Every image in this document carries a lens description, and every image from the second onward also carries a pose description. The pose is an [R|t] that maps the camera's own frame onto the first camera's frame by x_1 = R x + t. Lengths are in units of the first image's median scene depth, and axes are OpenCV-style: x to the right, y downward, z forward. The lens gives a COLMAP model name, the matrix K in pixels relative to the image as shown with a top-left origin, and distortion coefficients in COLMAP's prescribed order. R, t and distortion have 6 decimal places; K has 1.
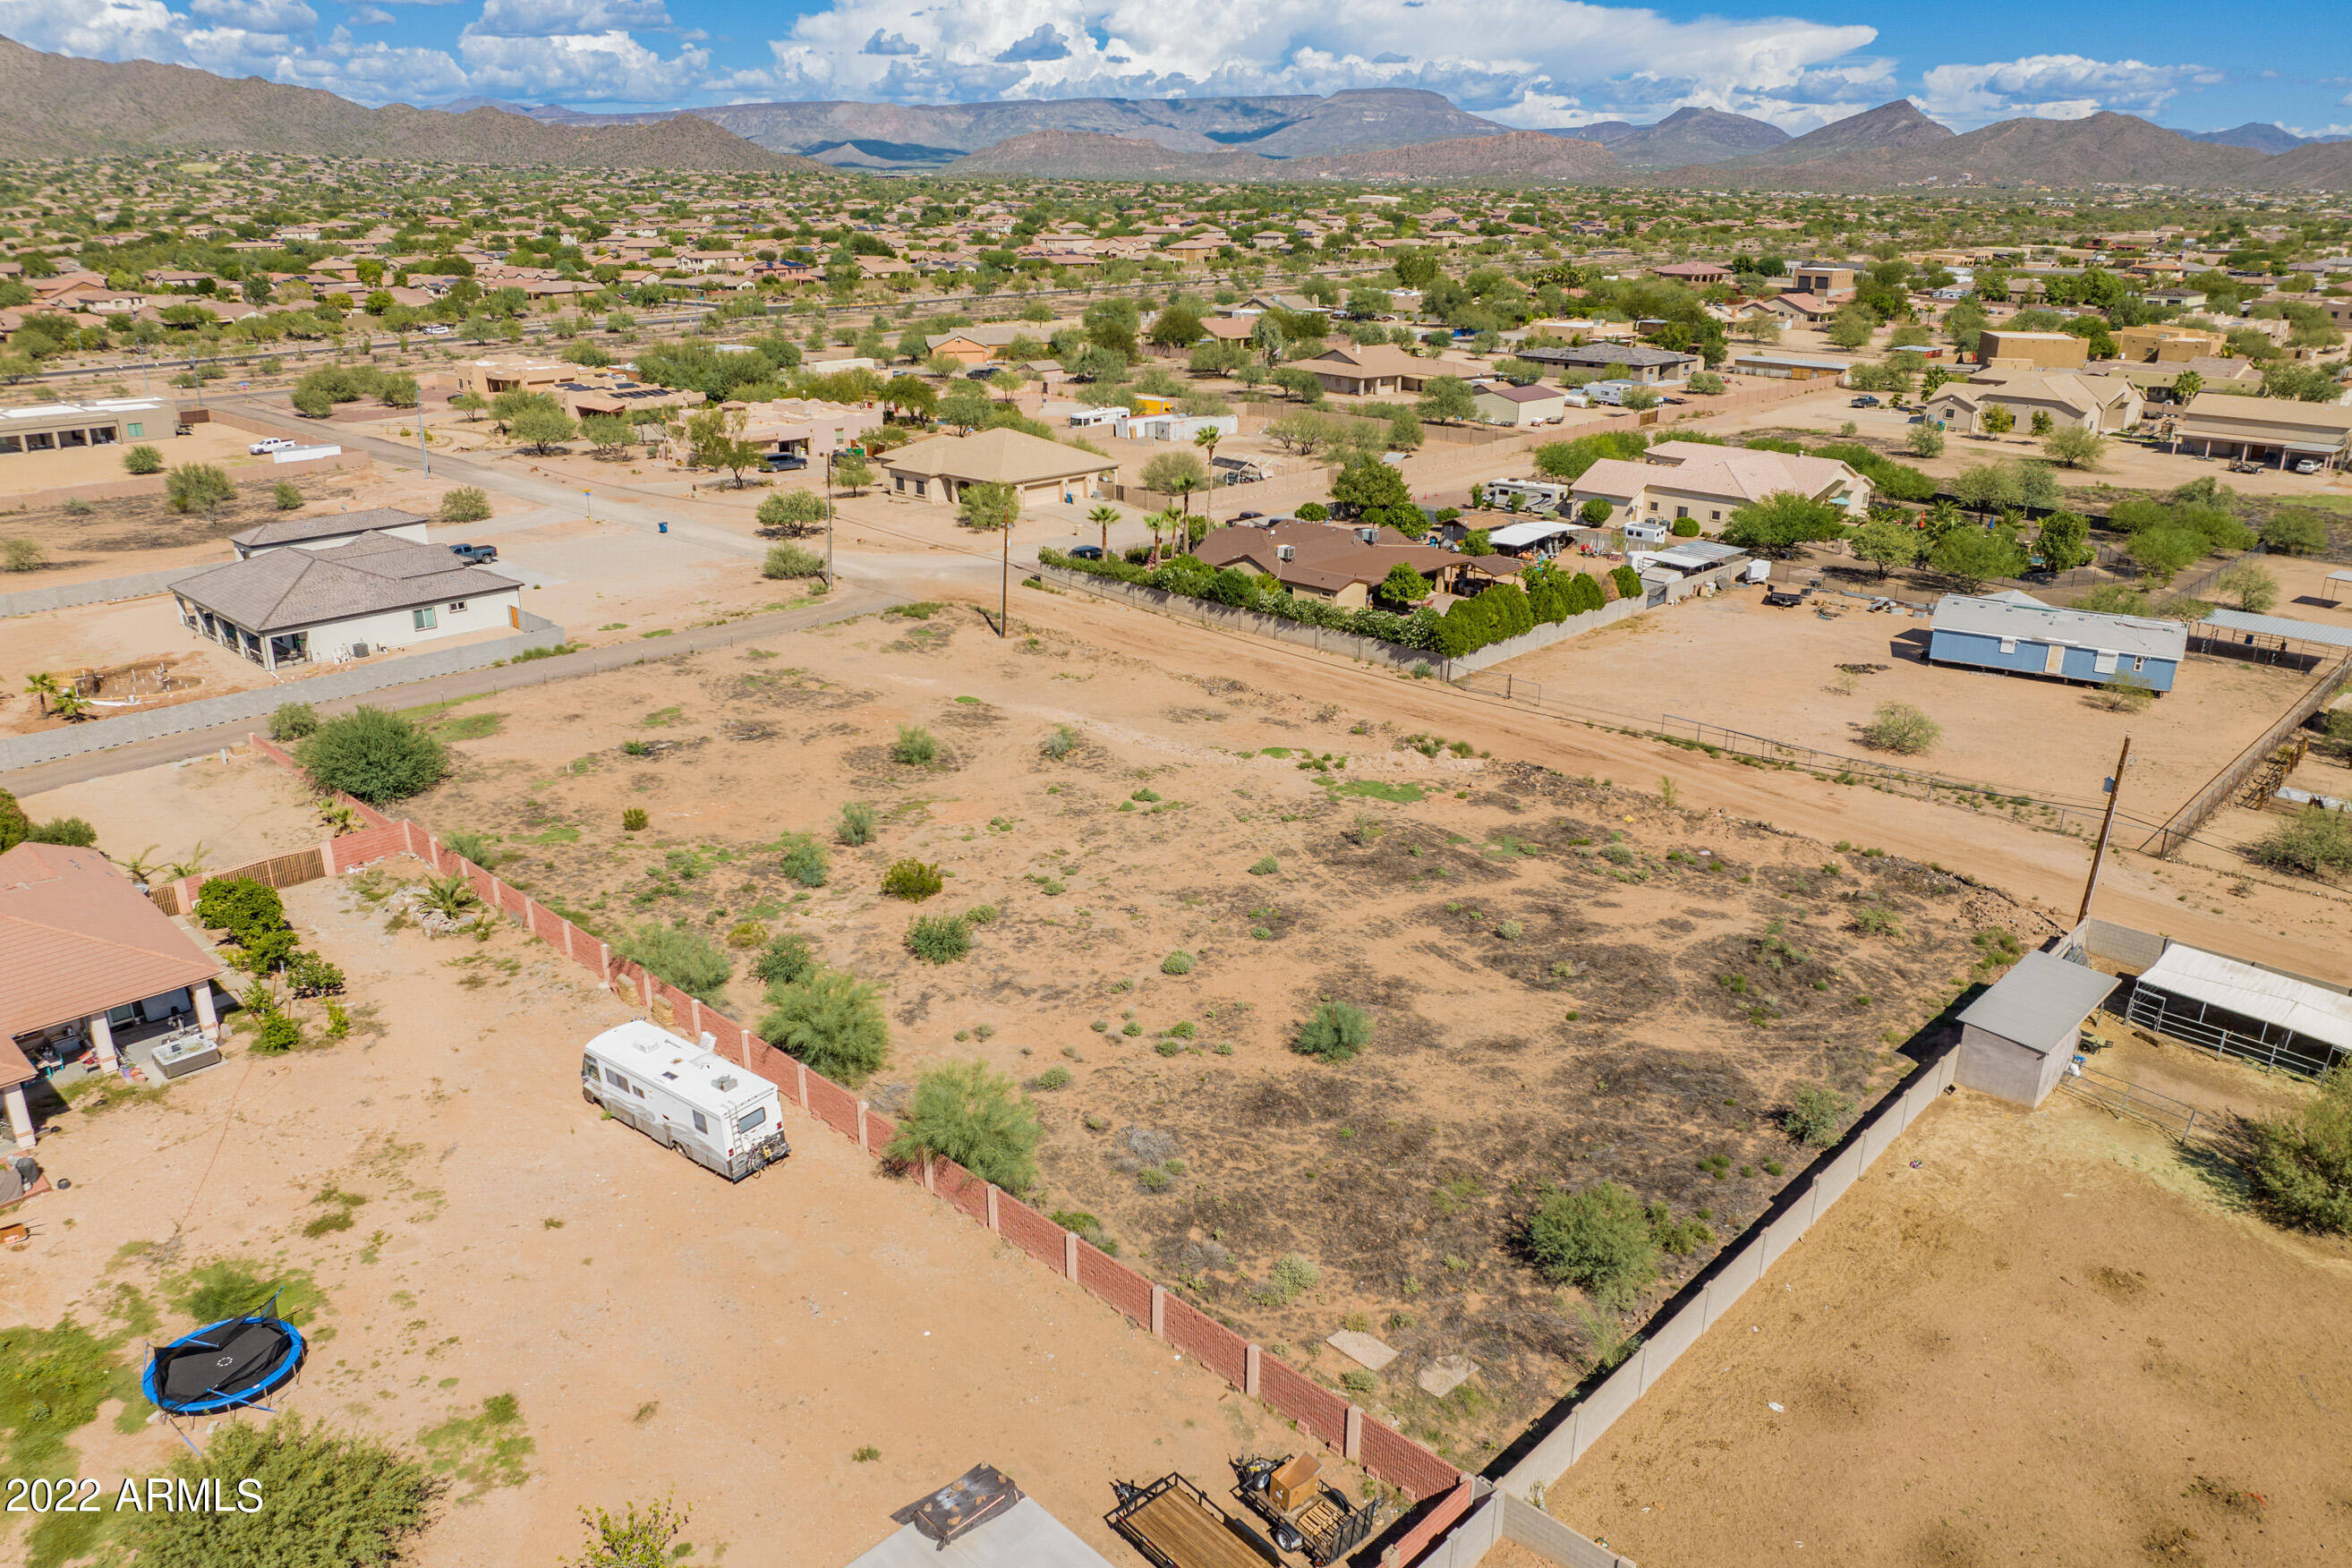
lens RADIAL K [[1649.8, 0, 1179.0], [0, 1649.8, 819.5], [0, 0, 1]] dist [-0.039134, -0.001044]
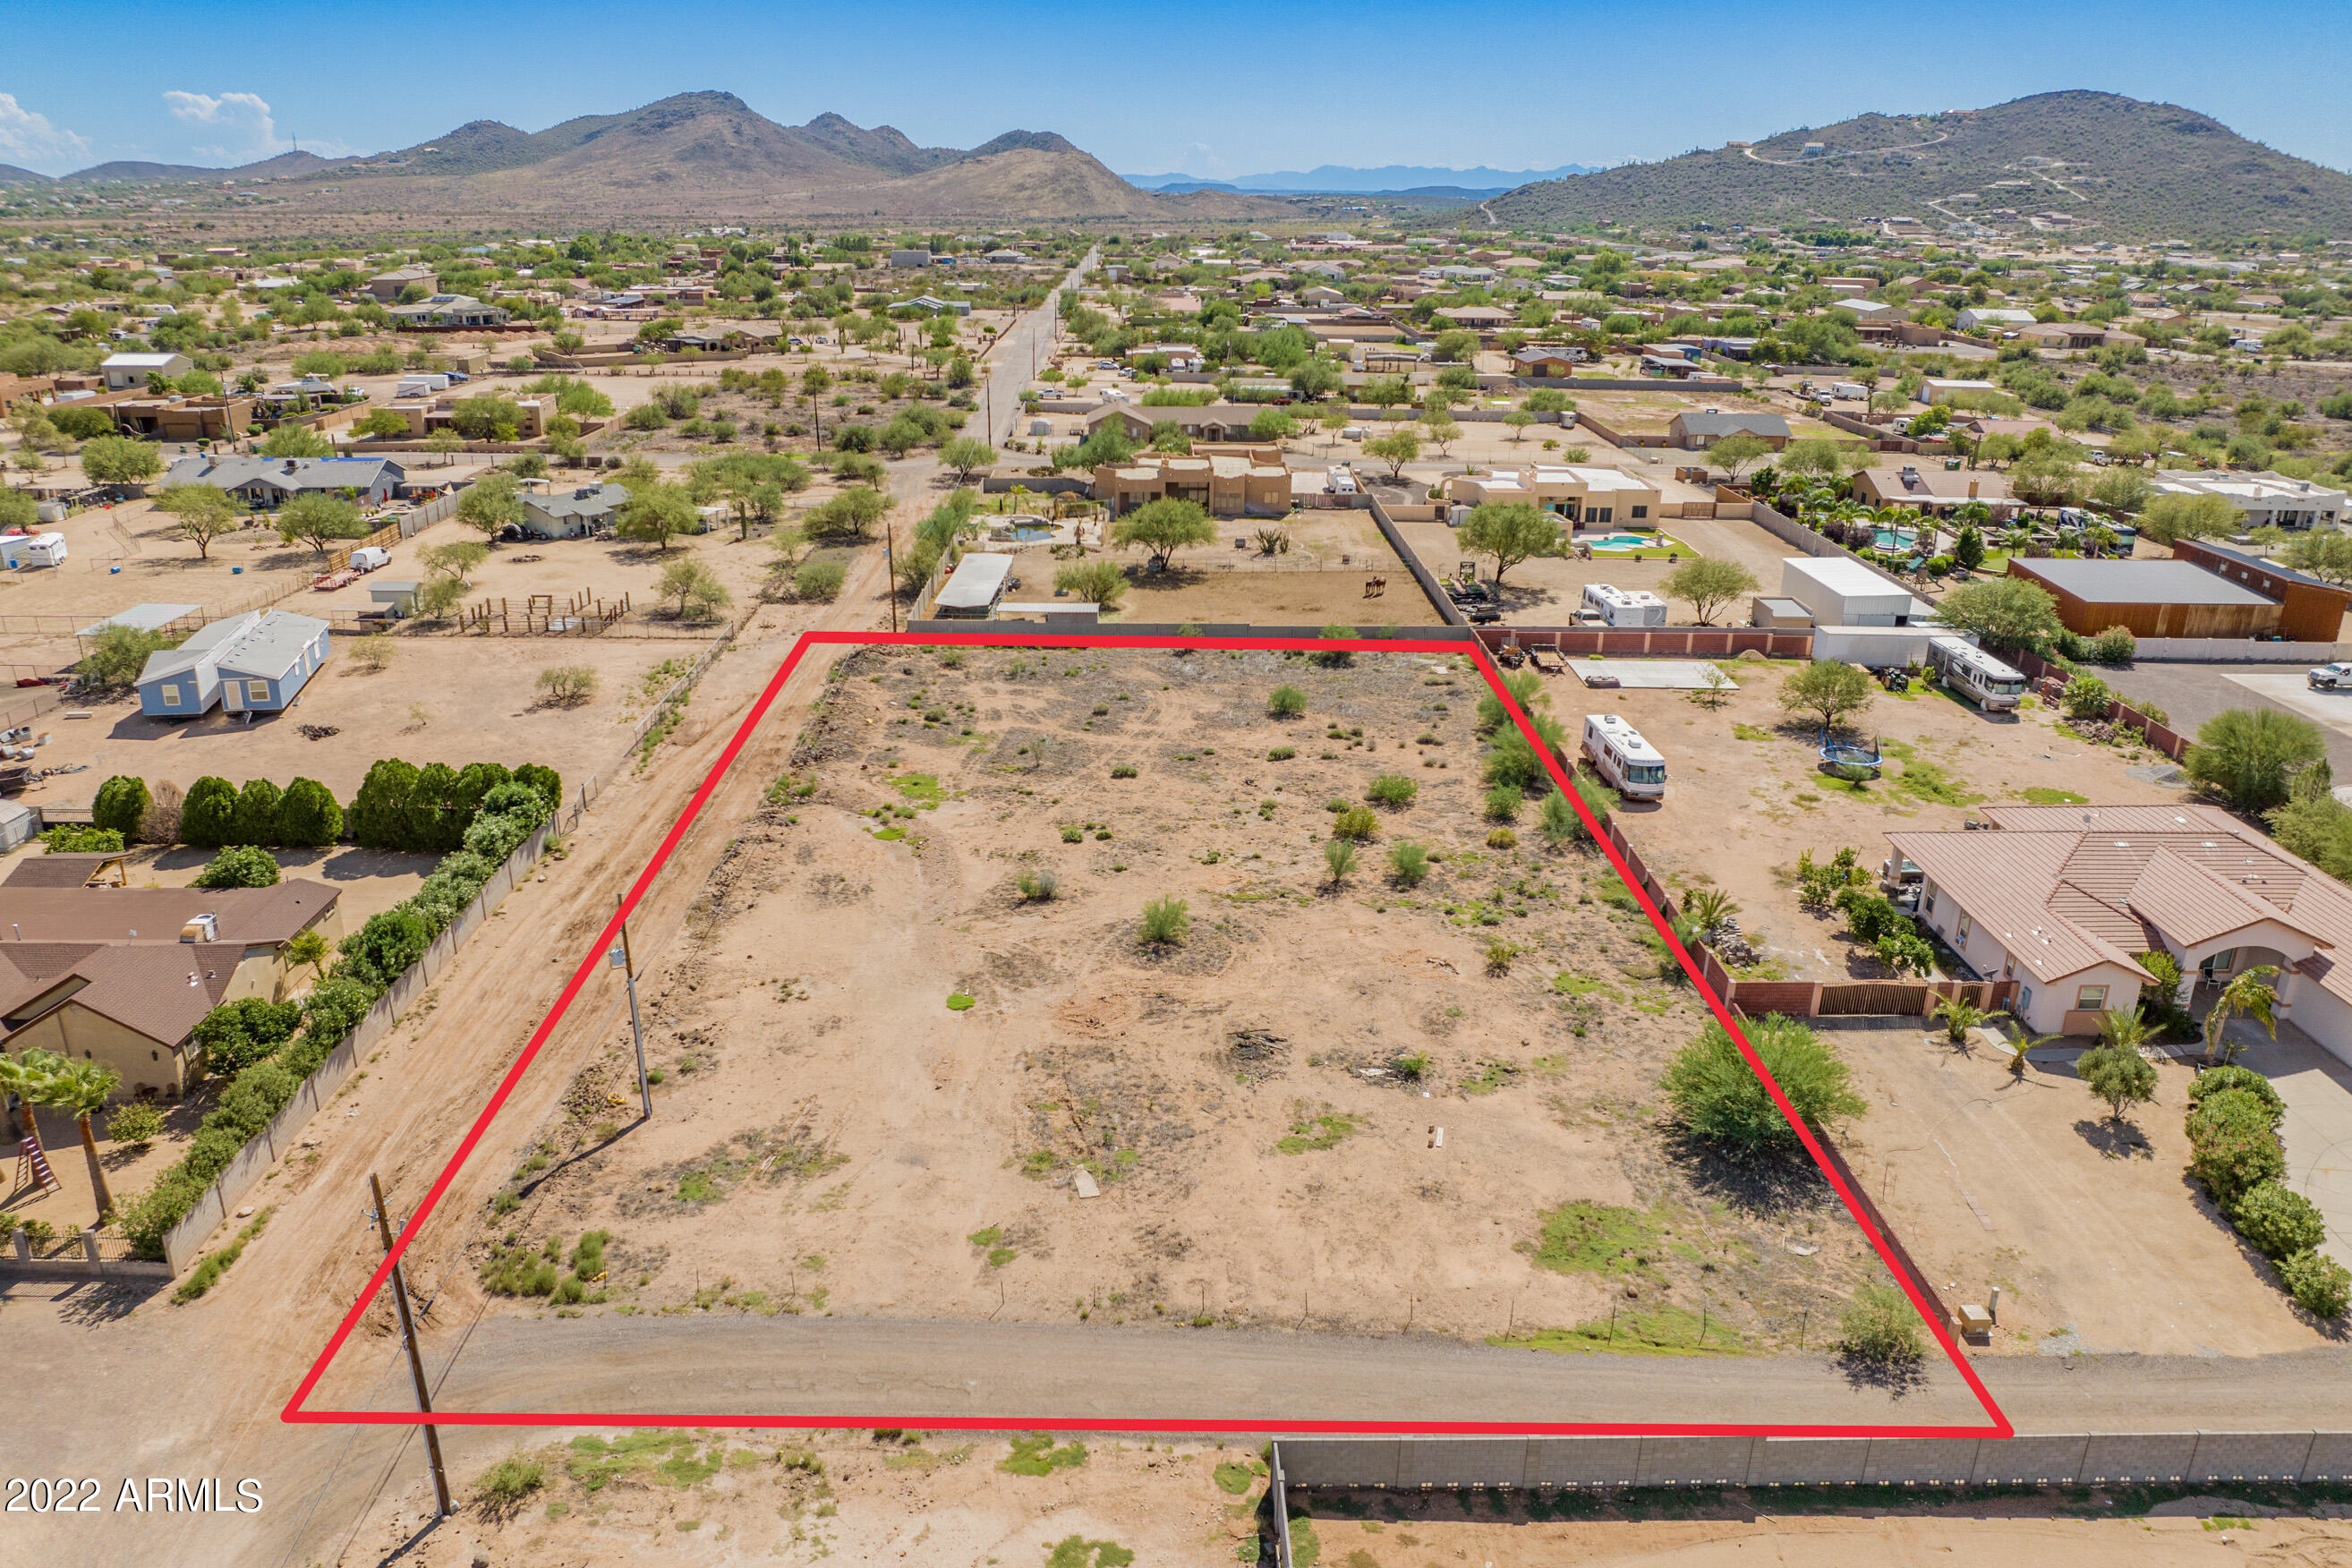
lens RADIAL K [[1658.3, 0, 1173.2], [0, 1658.3, 834.1], [0, 0, 1]] dist [-0.037869, 0.005171]
pose [[-0.706583, -0.272275, 0.653151, -0.803759], [0.243127, 0.773413, 0.585425, -0.658197], [-0.664552, 0.572450, -0.480283, 1.549539]]
